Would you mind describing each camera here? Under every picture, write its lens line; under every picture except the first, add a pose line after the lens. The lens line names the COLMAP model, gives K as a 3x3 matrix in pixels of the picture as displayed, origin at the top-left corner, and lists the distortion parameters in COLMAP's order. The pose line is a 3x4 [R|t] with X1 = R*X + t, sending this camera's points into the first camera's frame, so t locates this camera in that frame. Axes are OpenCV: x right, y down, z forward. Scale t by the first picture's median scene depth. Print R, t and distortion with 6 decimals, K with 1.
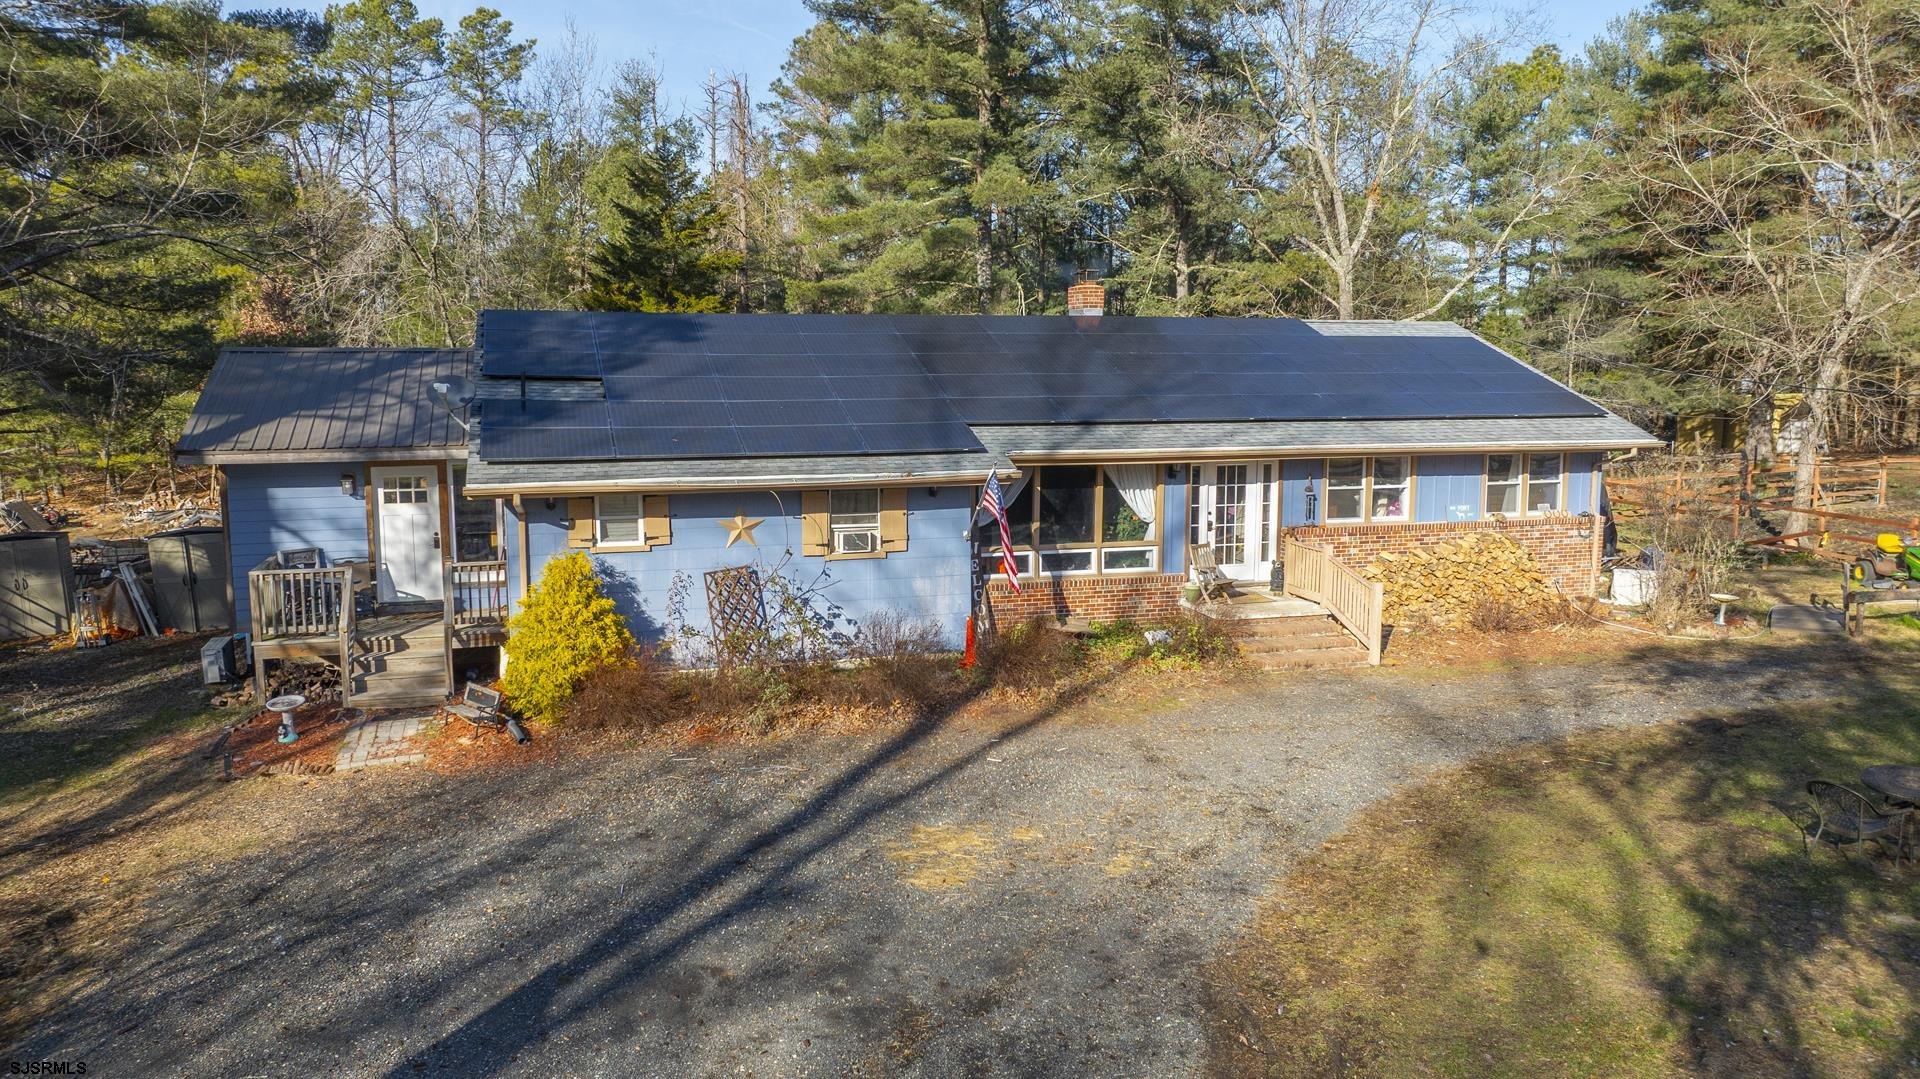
lens RADIAL K [[1373.1, 0, 972.8], [0, 1373.1, 538.8], [0, 0, 1]] dist [-0.017983, 0.017738]
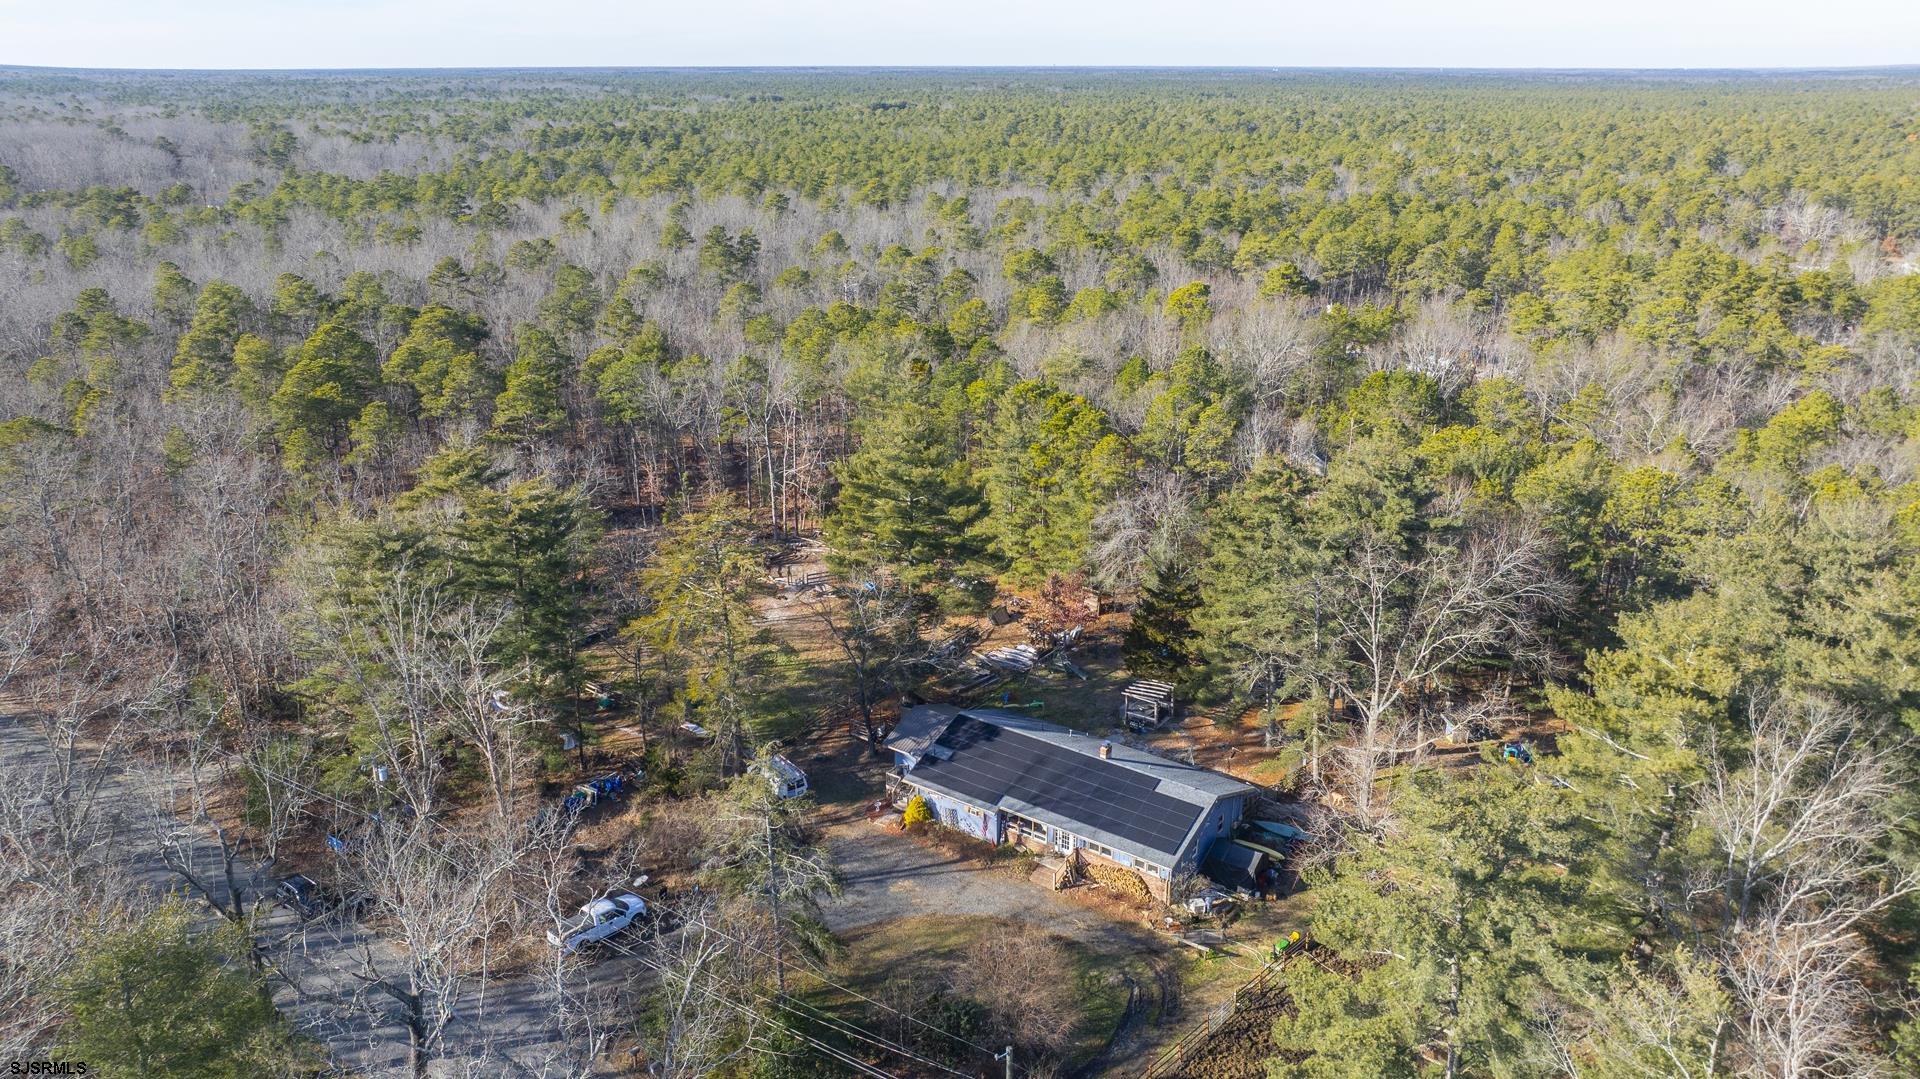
lens RADIAL K [[1373.1, 0, 948.2], [0, 1373.1, 540.4], [0, 0, 1]] dist [-0.017983, 0.017738]
pose [[0.587722, 0.266612, -0.763872, 2.980230], [-0.103004, 0.961119, 0.256205, -1.949180], [0.802479, -0.071896, 0.592333, -1.617891]]
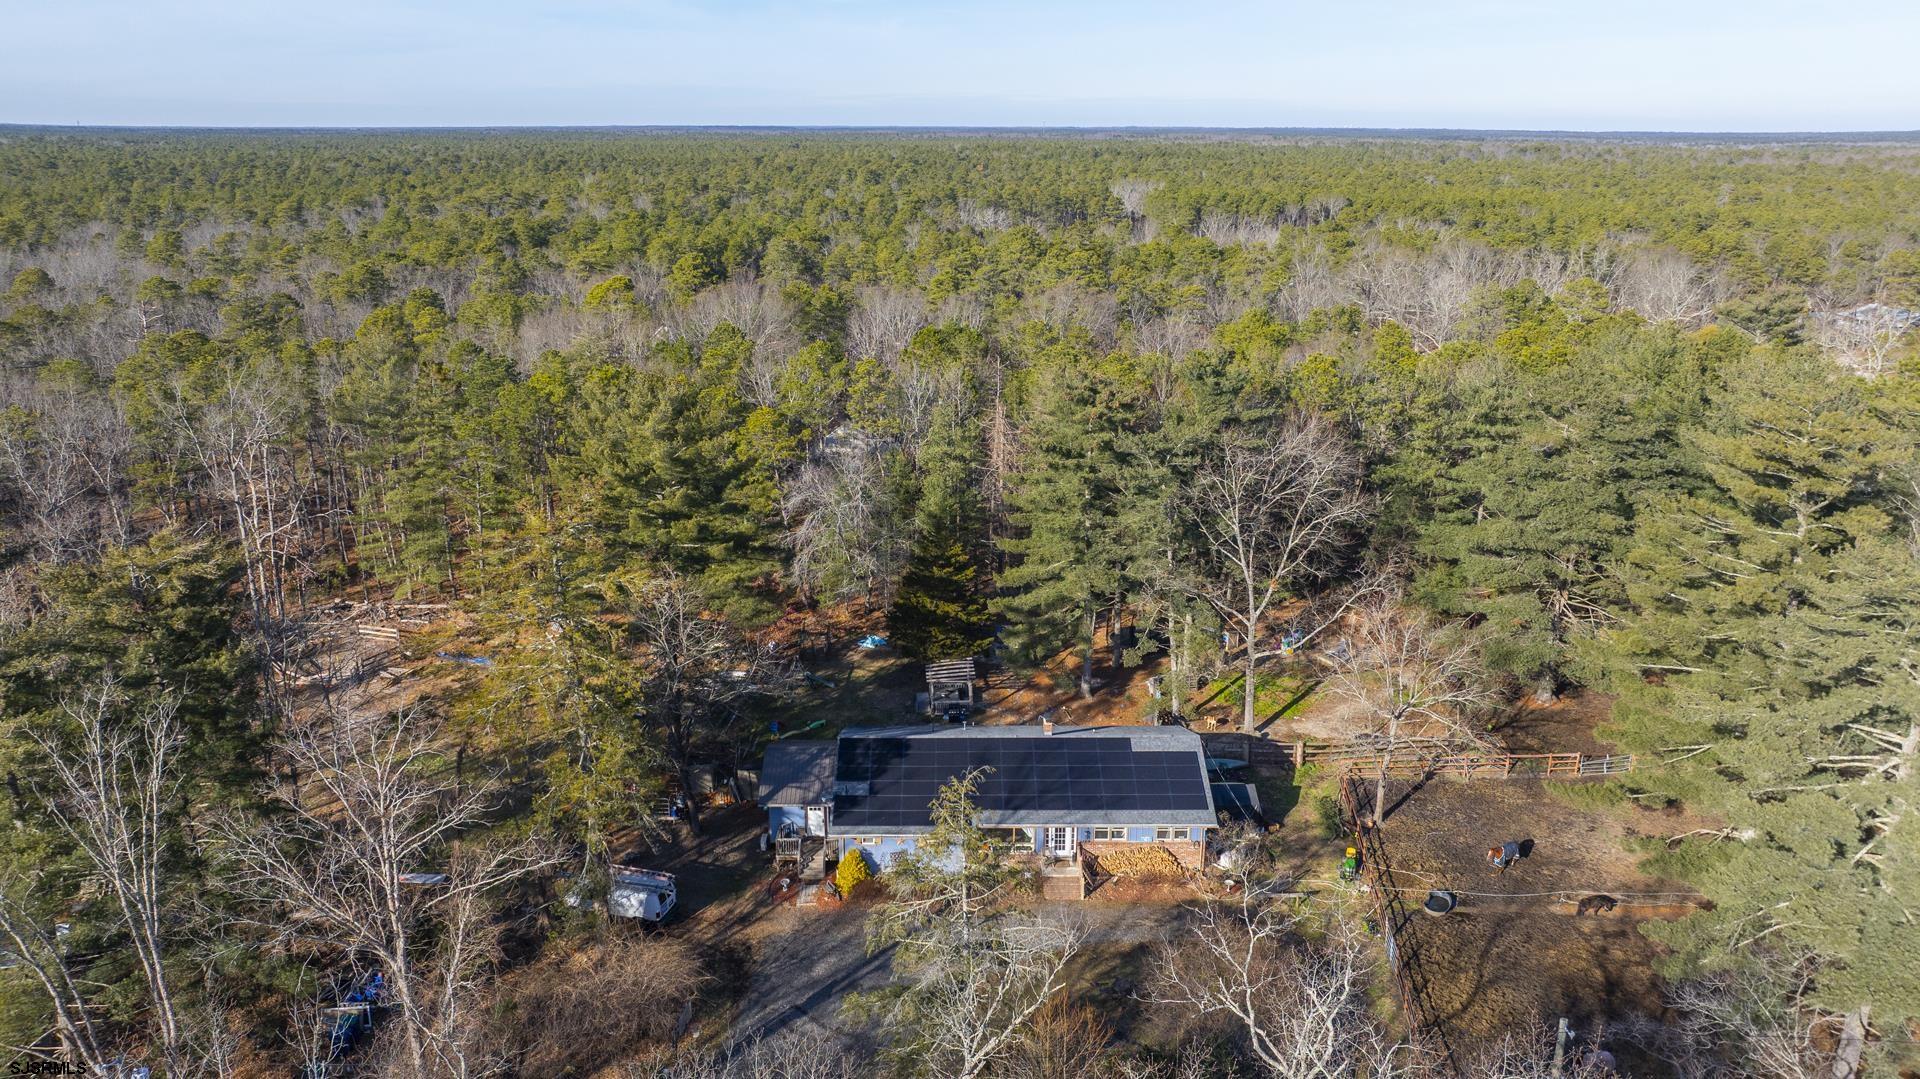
lens RADIAL K [[1373.1, 0, 954.1], [0, 1373.1, 535.8], [0, 0, 1]] dist [-0.017983, 0.017738]
pose [[0.953150, 0.087290, -0.289630, 0.888221], [-0.039347, 0.985102, 0.167407, -1.336862], [0.299928, -0.148168, 0.942385, -2.119689]]
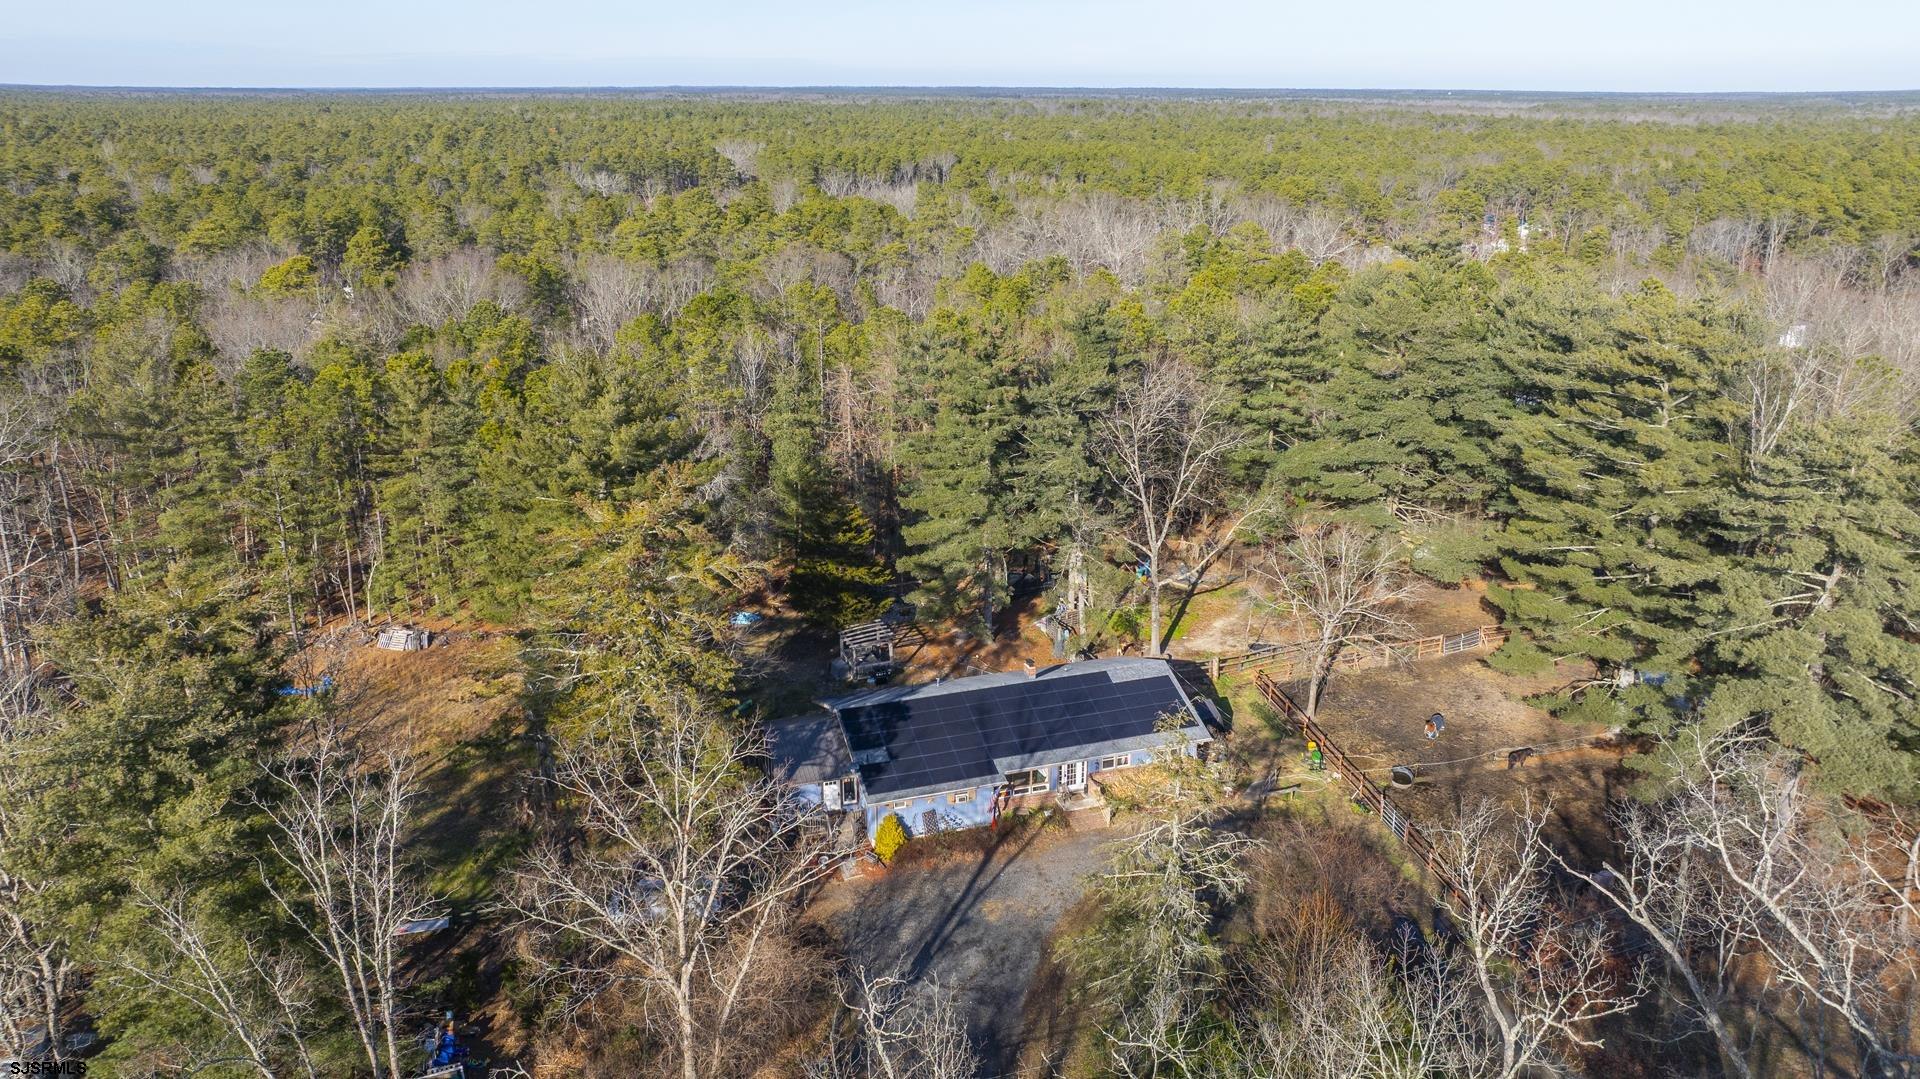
lens RADIAL K [[1373.1, 0, 955.0], [0, 1373.1, 535.3], [0, 0, 1]] dist [-0.017983, 0.017738]
pose [[0.999860, -0.006674, 0.015372, -0.153112], [0.003660, 0.982106, 0.188291, -1.315408], [-0.016354, -0.188208, 0.981993, -2.320157]]
